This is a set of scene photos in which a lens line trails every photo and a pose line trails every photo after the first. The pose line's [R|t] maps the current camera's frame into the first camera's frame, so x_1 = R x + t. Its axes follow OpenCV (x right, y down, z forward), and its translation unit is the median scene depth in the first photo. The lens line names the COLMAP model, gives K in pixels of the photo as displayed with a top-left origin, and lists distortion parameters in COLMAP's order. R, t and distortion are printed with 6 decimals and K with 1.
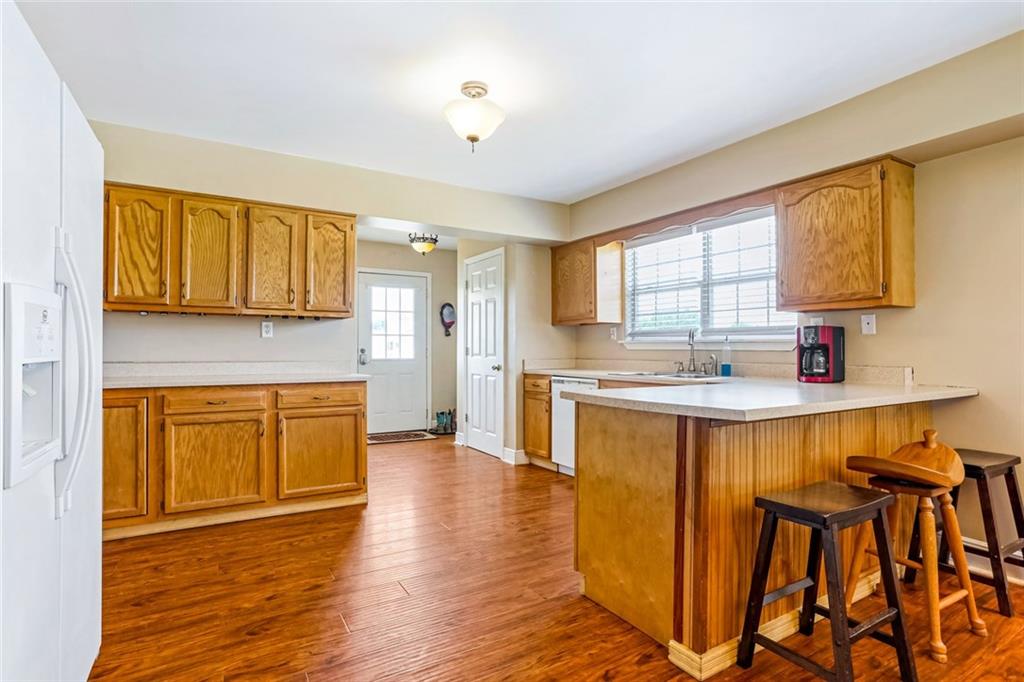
lens RADIAL K [[511.1, 0, 512.0], [0, 511.1, 341.0], [0, 0, 1]] dist [-0.010265, 0.000492]
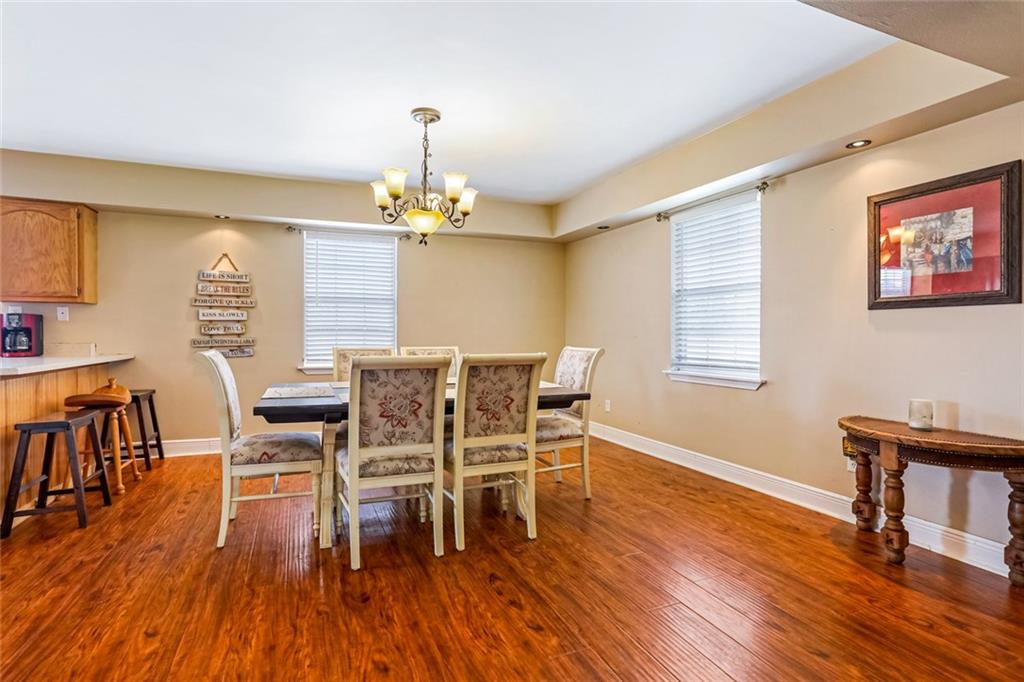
lens RADIAL K [[512.4, 0, 515.5], [0, 512.4, 327.8], [0, 0, 1]] dist [-0.000292, 0.000431]
pose [[0.148254, 0.003964, 0.988941, -0.563388], [-0.013707, 0.999904, -0.001953, -0.008741], [-0.988854, -0.013266, 0.148294, -0.496908]]
